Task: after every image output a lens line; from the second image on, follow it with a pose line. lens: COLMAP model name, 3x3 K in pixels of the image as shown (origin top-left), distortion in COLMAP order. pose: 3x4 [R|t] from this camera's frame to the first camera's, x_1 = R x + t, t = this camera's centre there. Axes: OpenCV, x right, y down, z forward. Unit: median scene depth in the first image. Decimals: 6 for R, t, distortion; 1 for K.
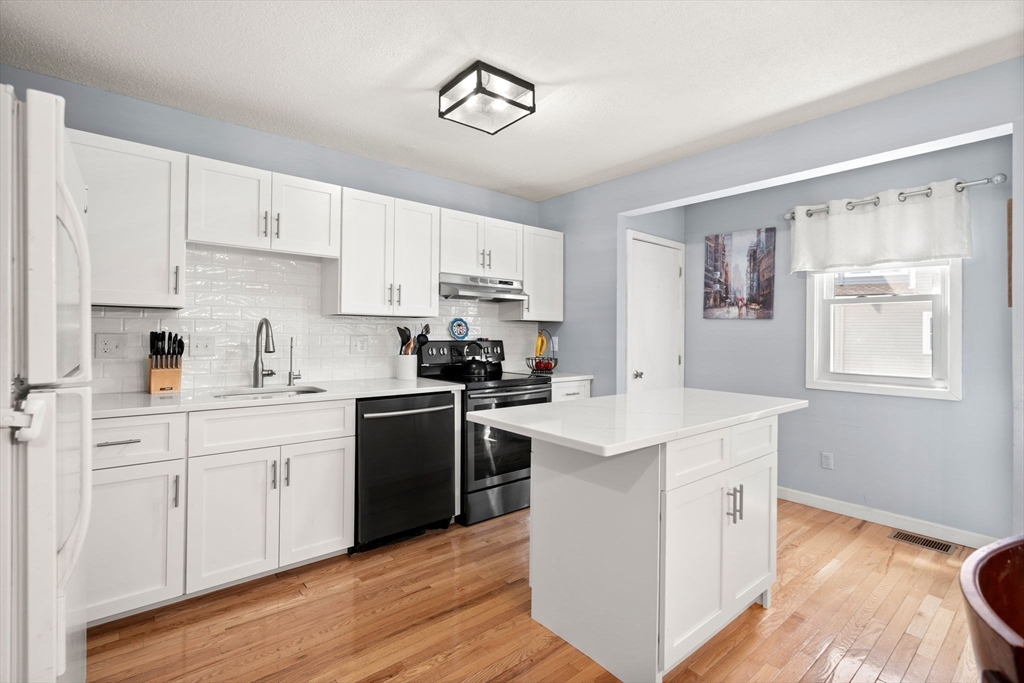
lens RADIAL K [[472.3, 0, 507.5], [0, 472.3, 332.6], [0, 0, 1]] dist [0.000175, 0.000769]
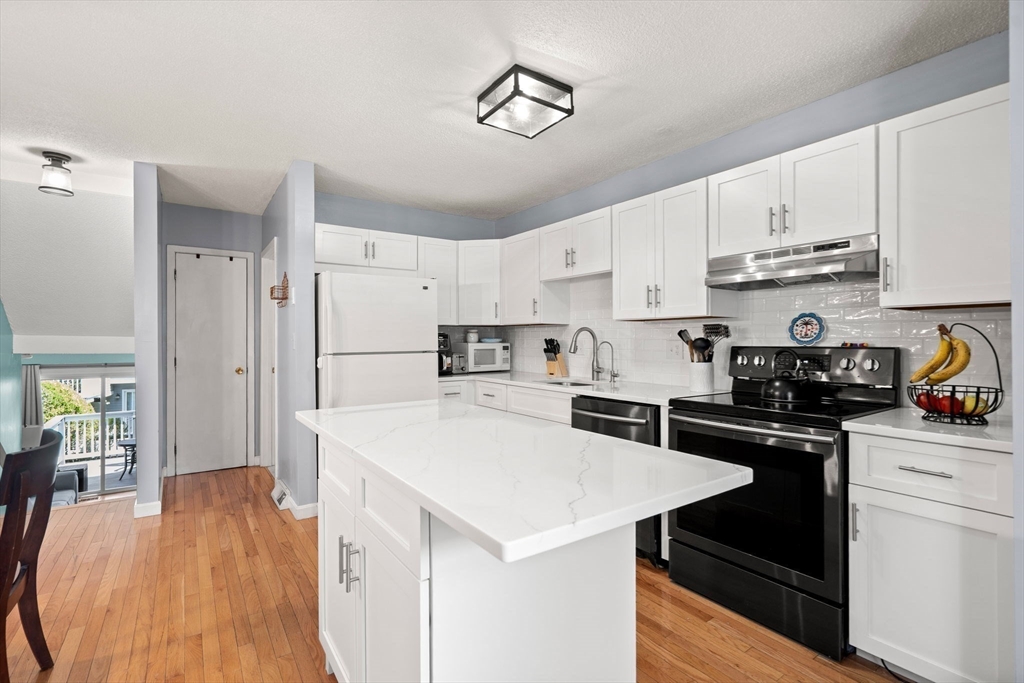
lens RADIAL K [[473.8, 0, 512.0], [0, 473.8, 341.5], [0, 0, 1]] dist [-0.001667, -0.000019]
pose [[-0.082822, -0.005802, -0.996547, 0.727810], [0.005570, 0.999965, -0.006285, 0.014034], [0.996549, -0.006071, -0.082787, 0.802108]]
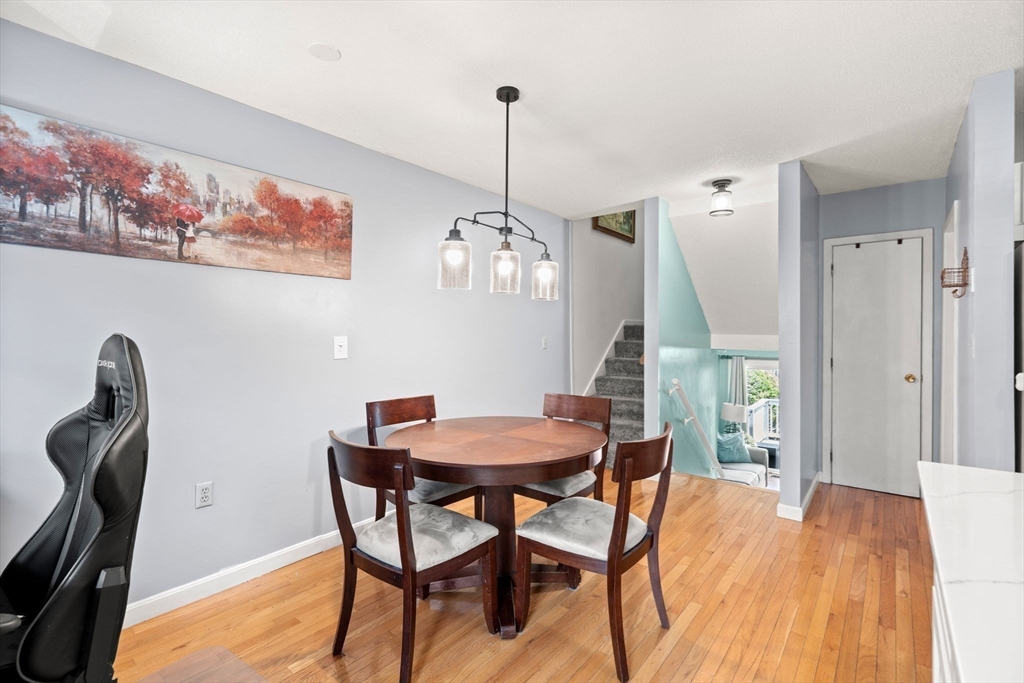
lens RADIAL K [[468.2, 0, 509.7], [0, 468.2, 338.3], [0, 0, 1]] dist [-0.001451, 0.000555]
pose [[-0.981426, -0.007237, -0.191706, 0.545922], [-0.008121, 0.999960, 0.003824, -0.005720], [0.191670, 0.005310, -0.981445, 0.795881]]
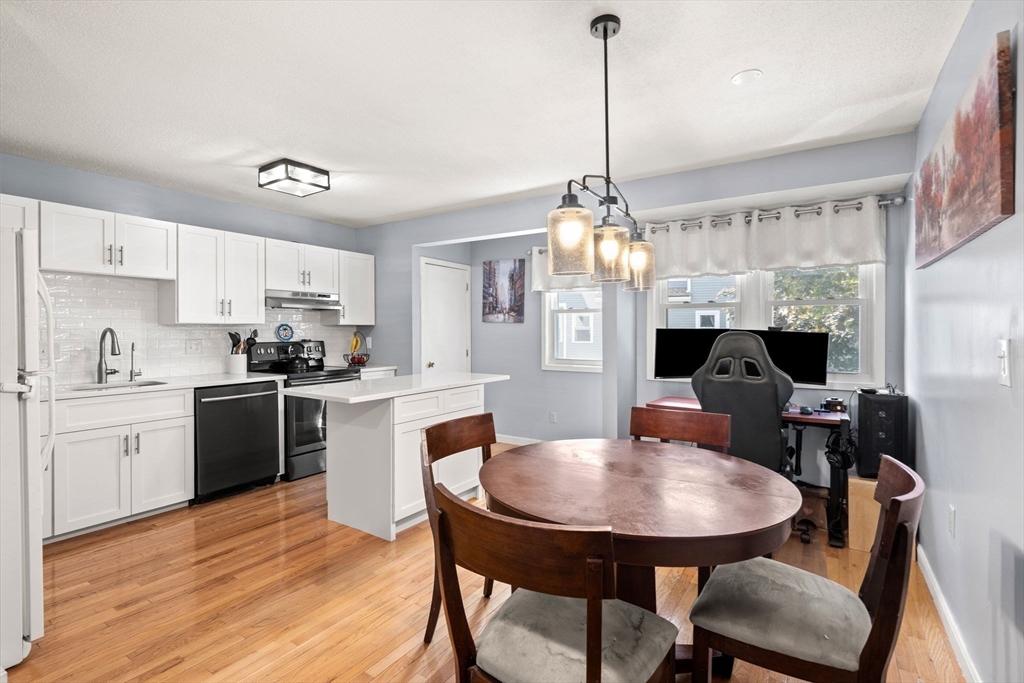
lens RADIAL K [[480.3, 0, 509.6], [0, 480.3, 332.8], [0, 0, 1]] dist [0.003057, 0.000719]
pose [[0.955815, -0.013029, 0.293680, 0.113345], [0.010297, 0.999888, 0.010848, -0.017931], [-0.293789, -0.007345, 0.955842, -0.474591]]
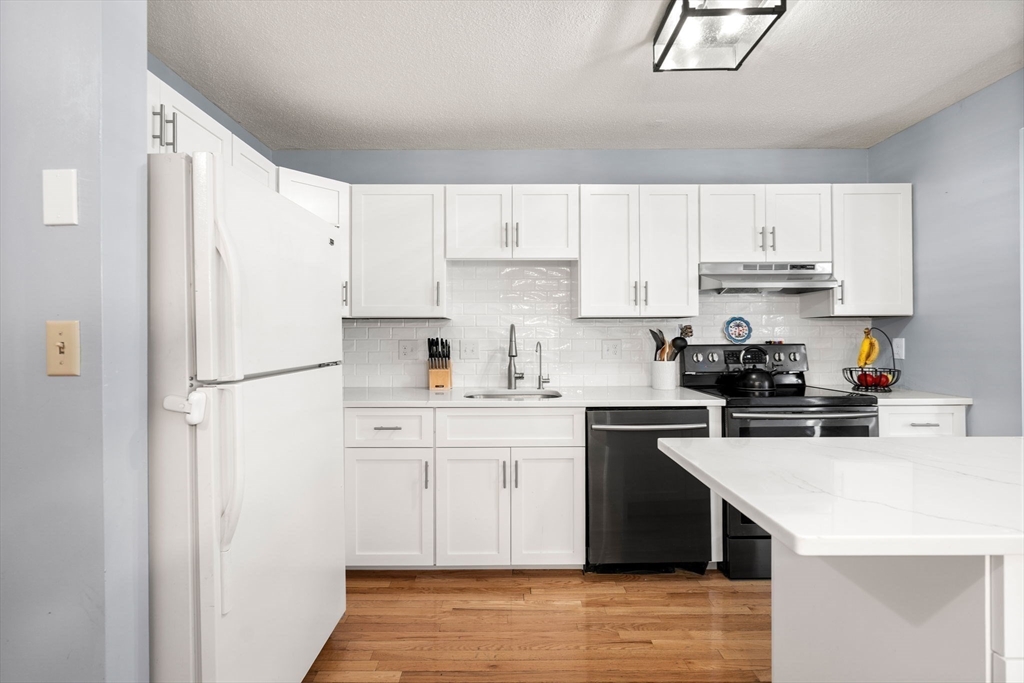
lens RADIAL K [[468.2, 0, 509.7], [0, 468.2, 338.3], [0, 0, 1]] dist [-0.001451, 0.000555]
pose [[0.770646, -0.012991, -0.637131, 0.132940], [0.014958, 0.999885, -0.002296, 0.003005], [0.637088, -0.007761, 0.770752, 0.163769]]
